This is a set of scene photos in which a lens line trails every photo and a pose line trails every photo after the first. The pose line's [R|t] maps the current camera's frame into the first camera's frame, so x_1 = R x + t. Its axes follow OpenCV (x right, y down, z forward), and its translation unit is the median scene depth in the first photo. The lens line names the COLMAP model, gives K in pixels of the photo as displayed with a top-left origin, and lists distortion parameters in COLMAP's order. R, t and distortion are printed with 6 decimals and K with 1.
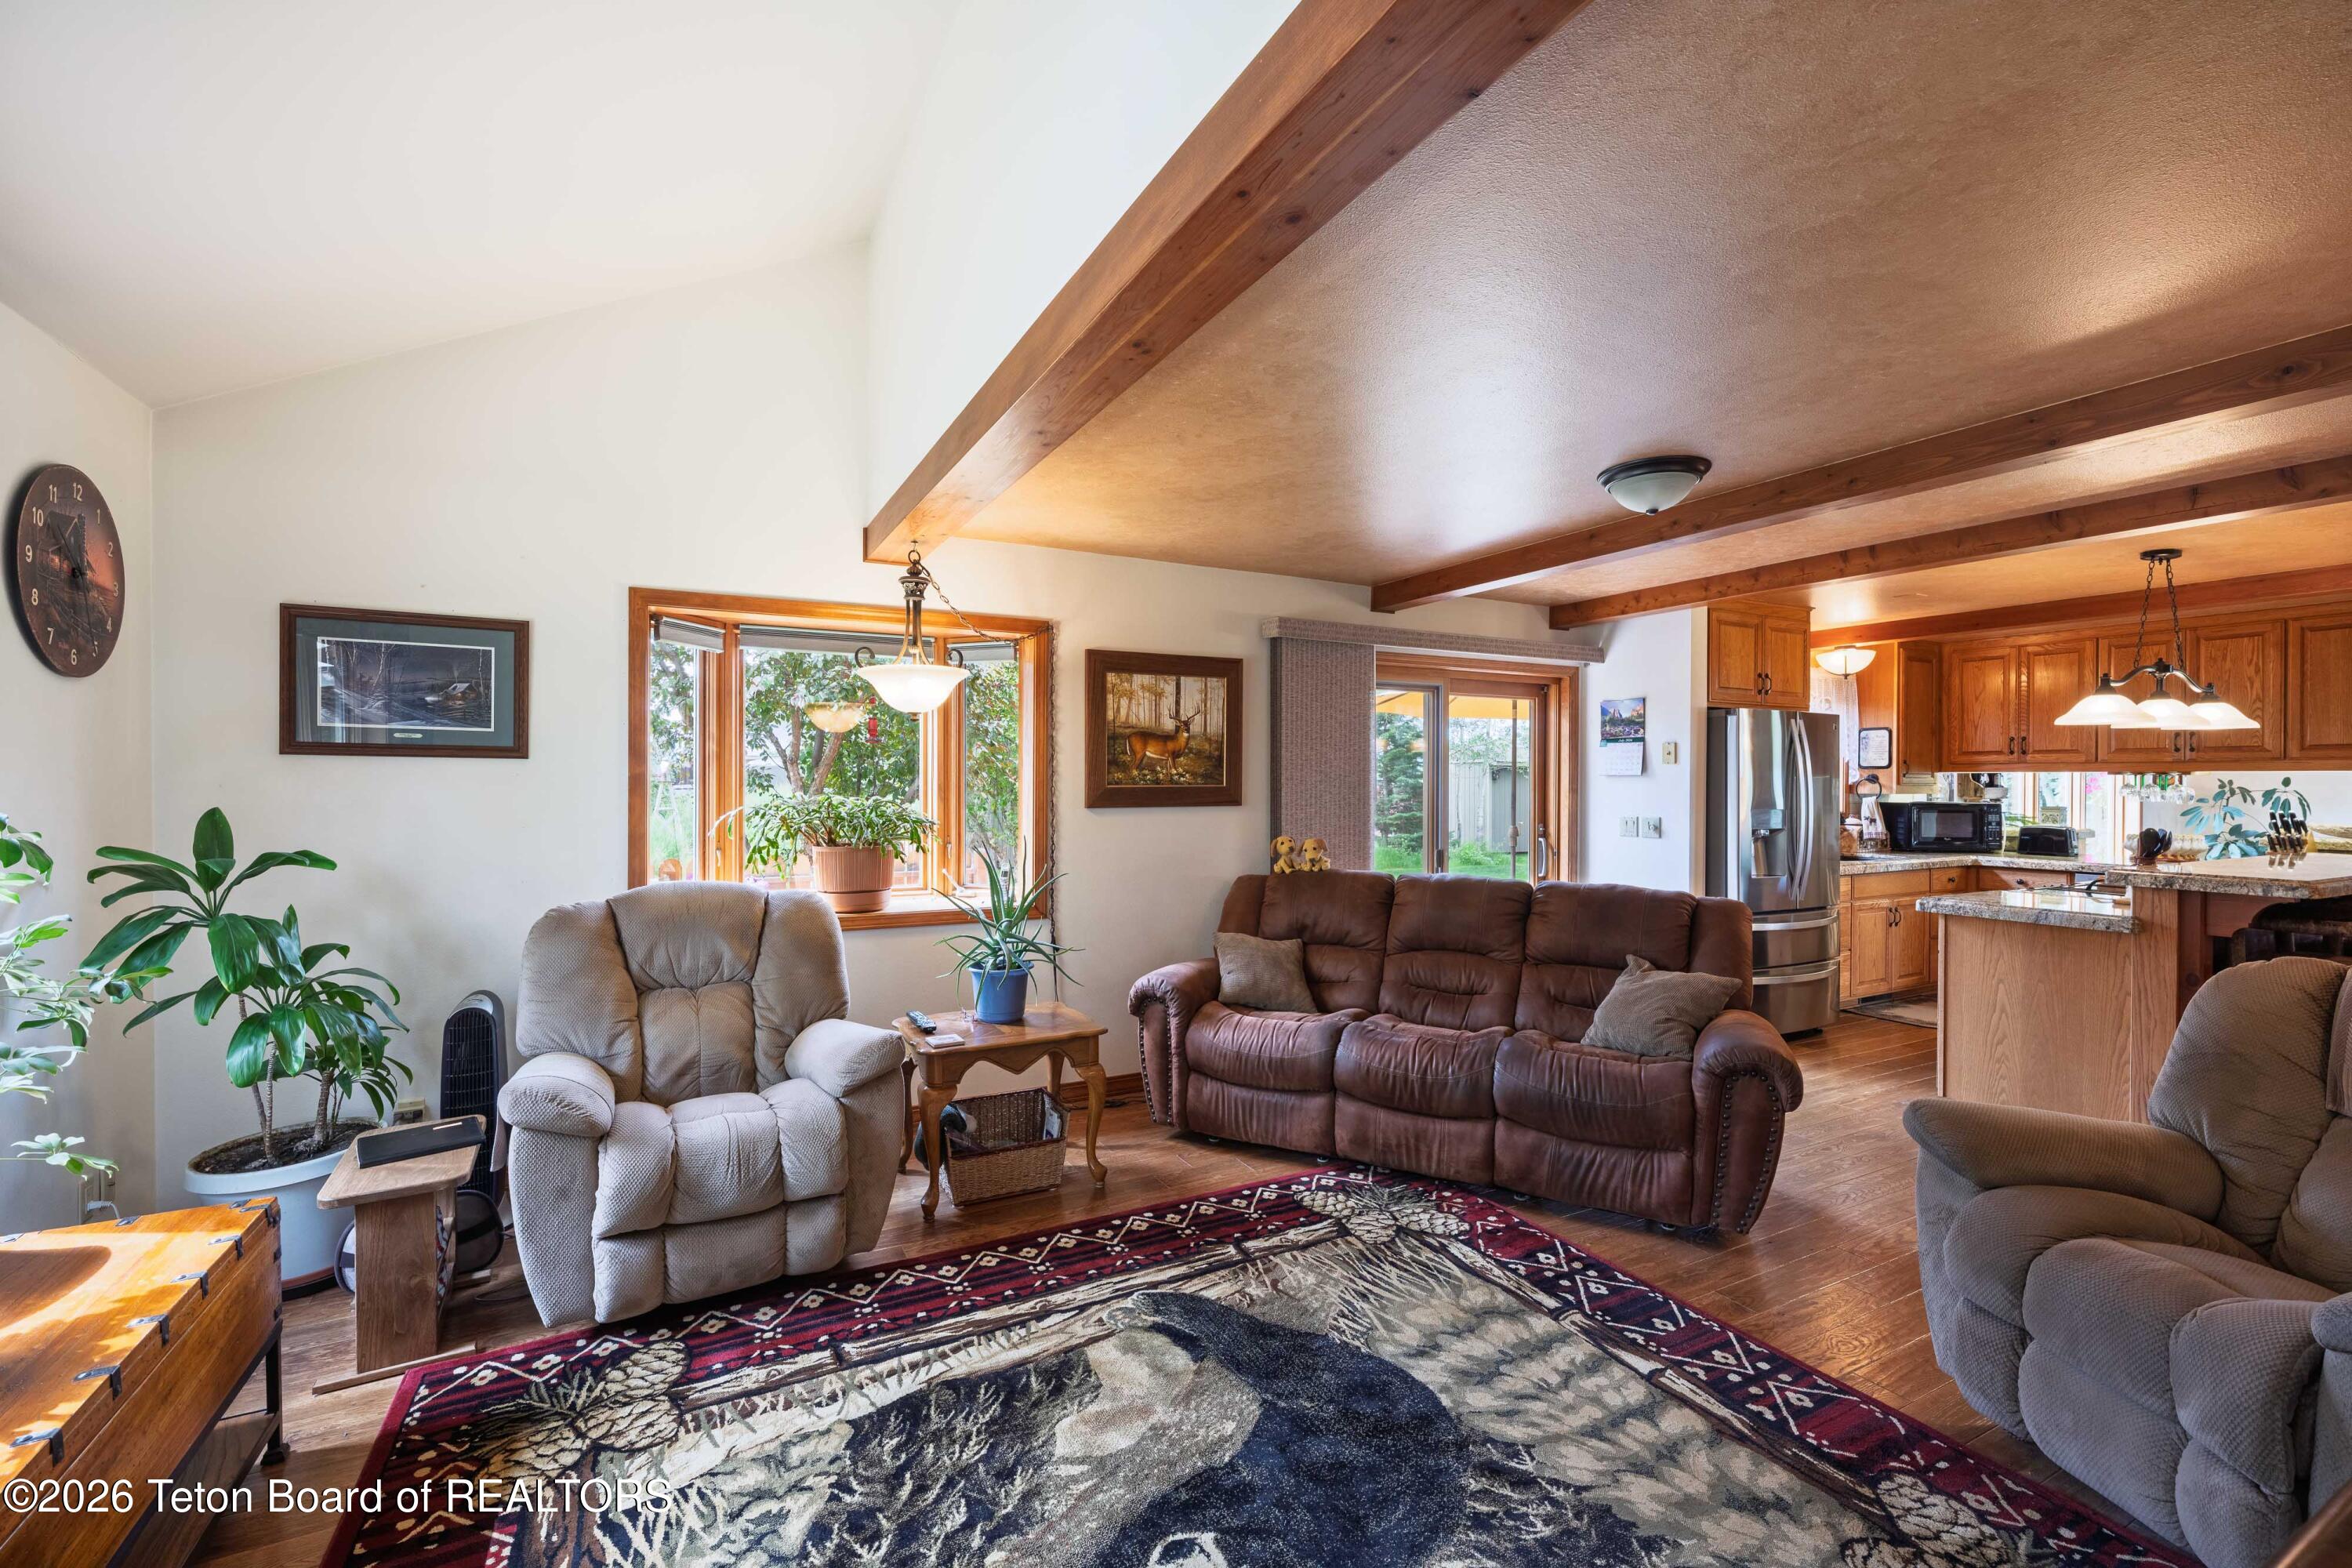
lens RADIAL K [[972.8, 0, 1176.0], [0, 972.8, 784.0], [0, 0, 1]] dist [-0.000313, -0.000056]
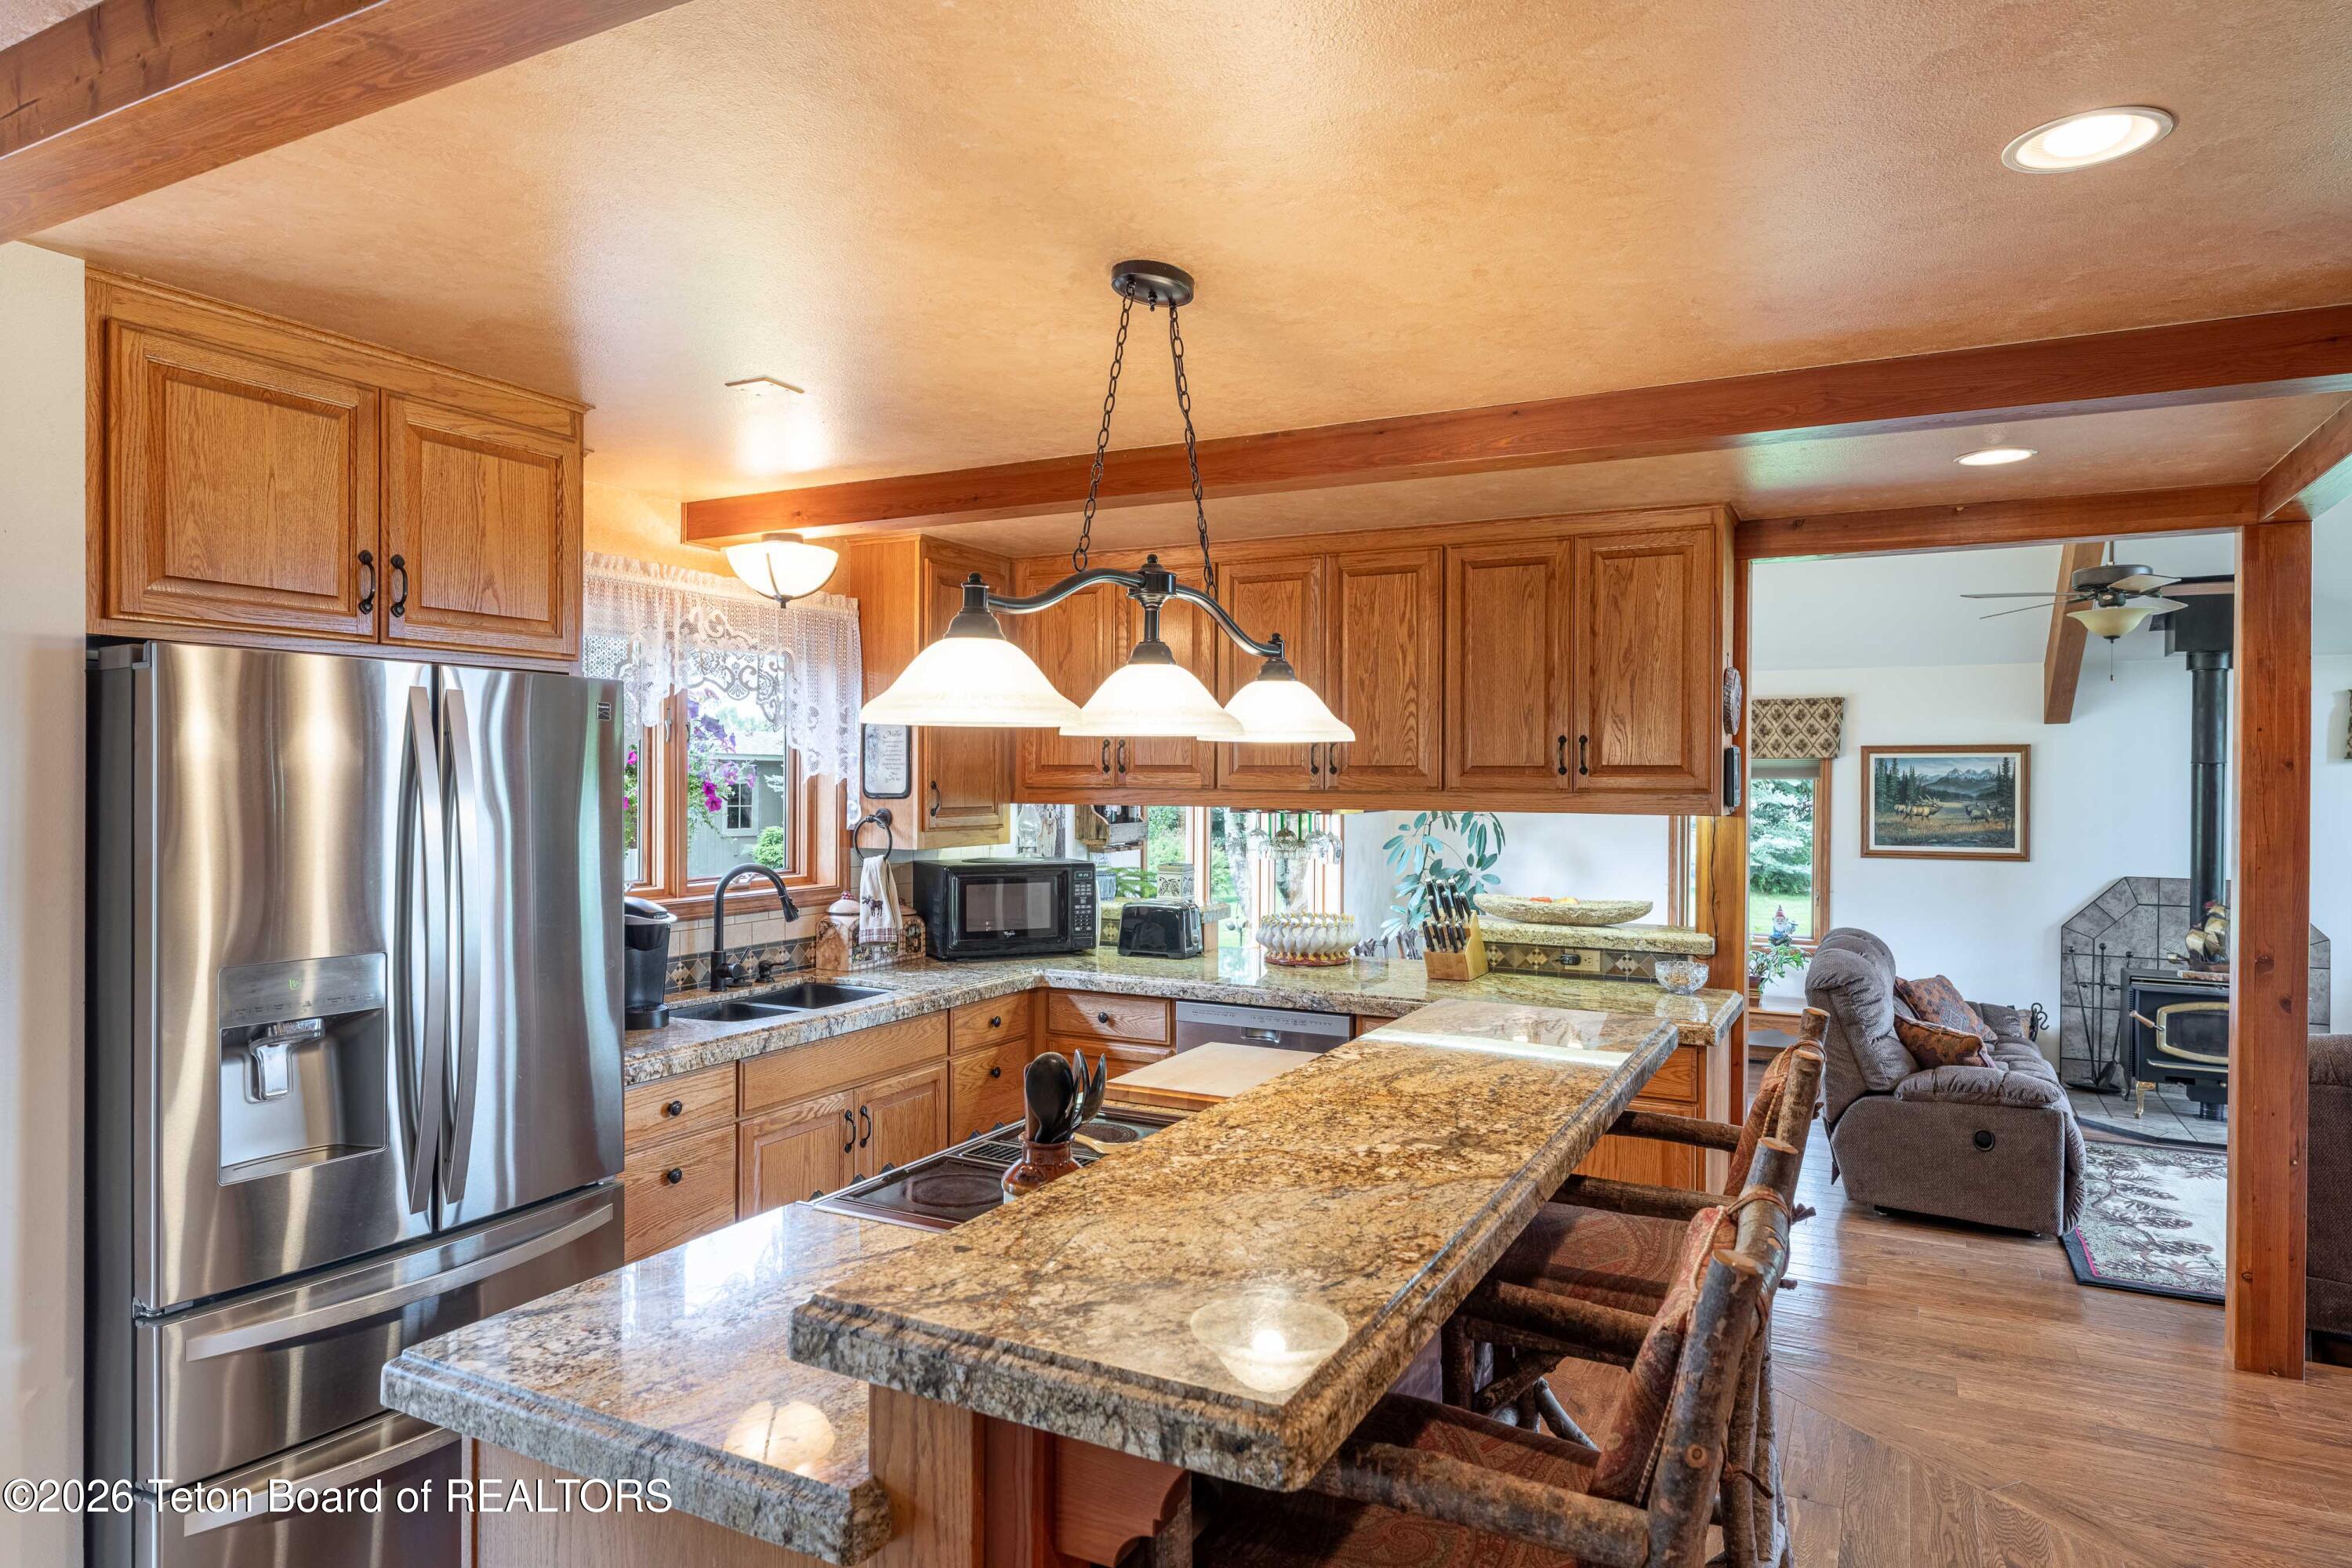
lens RADIAL K [[1384.5, 0, 1165.1], [0, 1384.5, 771.3], [0, 0, 1]] dist [0.000575, 0.001621]
pose [[0.824178, 0.003156, 0.566322, 0.520178], [-0.000178, 0.999986, -0.005314, -0.030791], [-0.566331, 0.004279, 0.824167, 0.402951]]
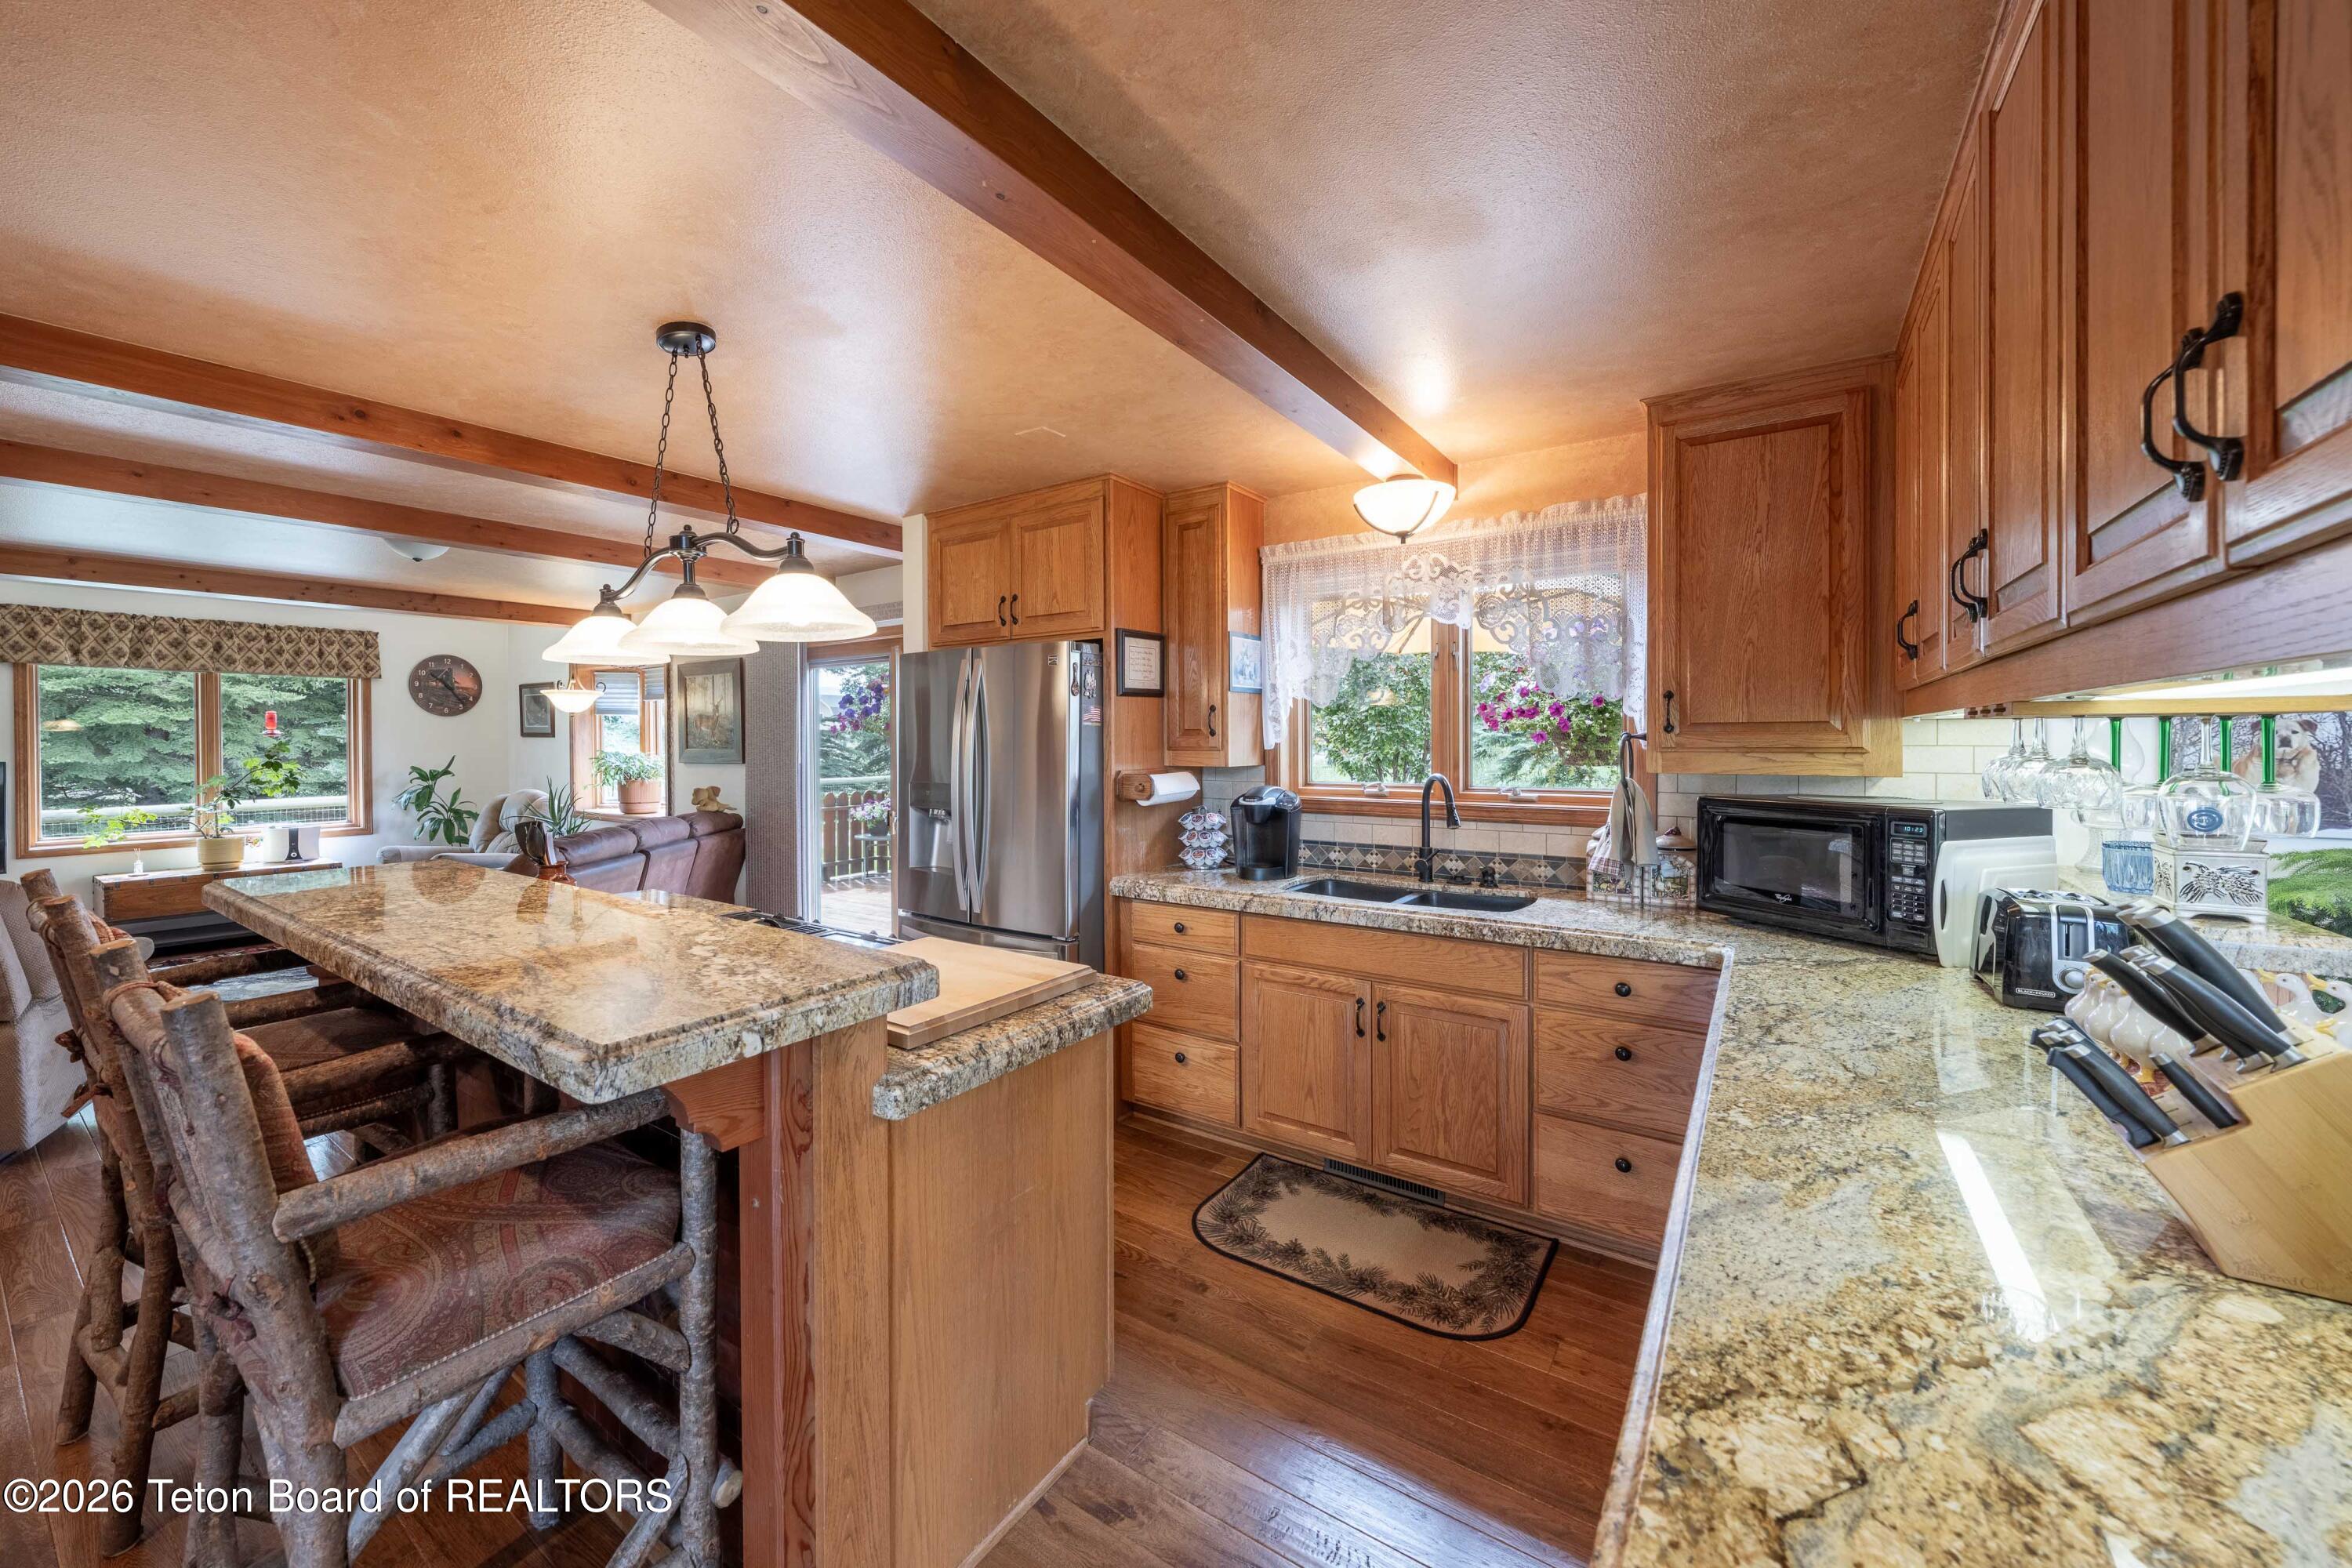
lens RADIAL K [[903.2, 0, 1176.0], [0, 903.2, 784.0], [0, 0, 1]] dist [-0.000028, 0.000001]
pose [[0.451554, 0.030926, -0.891708, 1.170120], [0.008481, 0.999205, 0.038949, -0.002473], [0.892204, -0.025151, 0.450933, 0.751412]]
